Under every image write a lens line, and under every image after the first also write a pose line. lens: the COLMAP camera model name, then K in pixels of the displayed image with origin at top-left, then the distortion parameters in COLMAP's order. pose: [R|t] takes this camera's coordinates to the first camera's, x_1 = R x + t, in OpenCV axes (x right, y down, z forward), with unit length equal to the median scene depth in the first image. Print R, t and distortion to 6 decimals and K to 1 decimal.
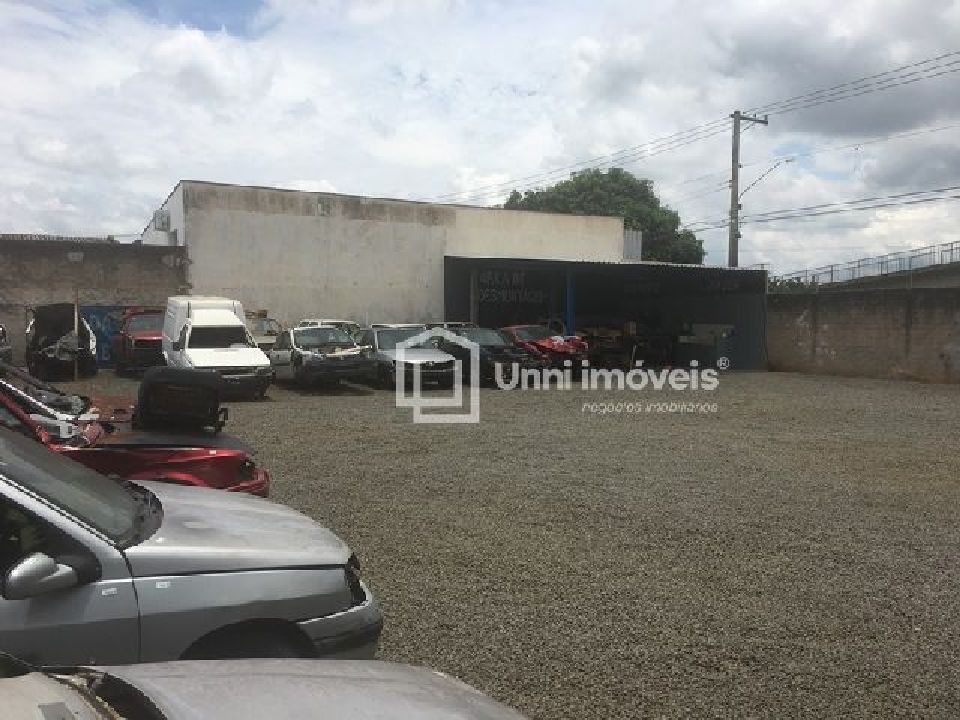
lens RADIAL K [[814.2, 0, 480.0], [0, 814.2, 360.0], [0, 0, 1]] dist [0.077629, -0.000648]
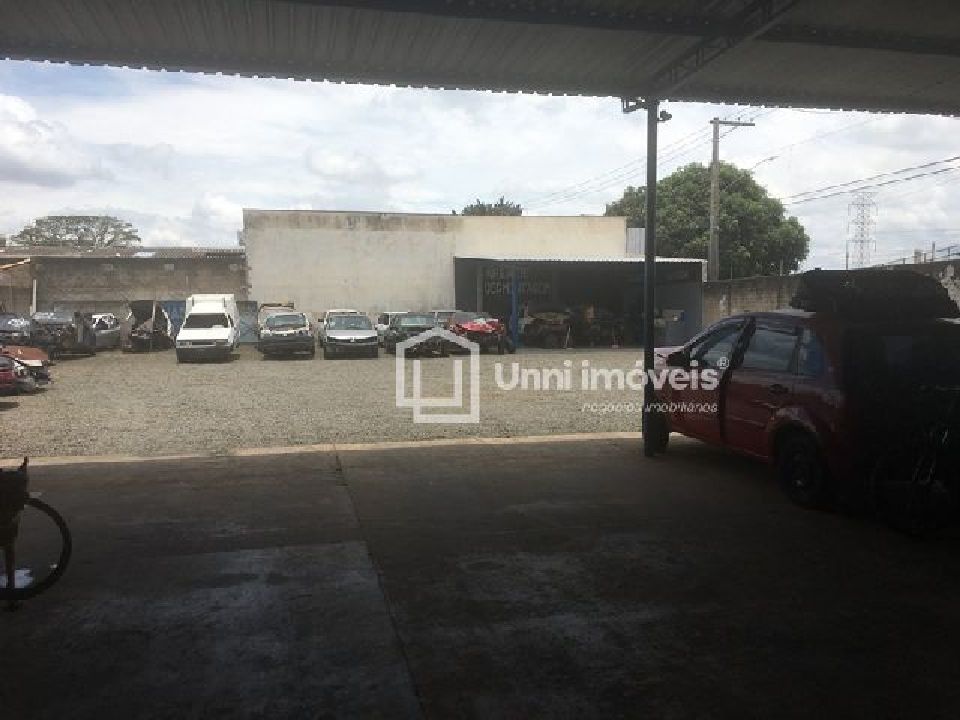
lens RADIAL K [[814.2, 0, 480.0], [0, 814.2, 360.0], [0, 0, 1]] dist [0.077629, -0.000648]
pose [[0.958593, 0.005046, -0.284735, 0.376792], [-0.002384, 0.999950, 0.009696, 0.017668], [0.284770, -0.008616, 0.958557, -0.183406]]
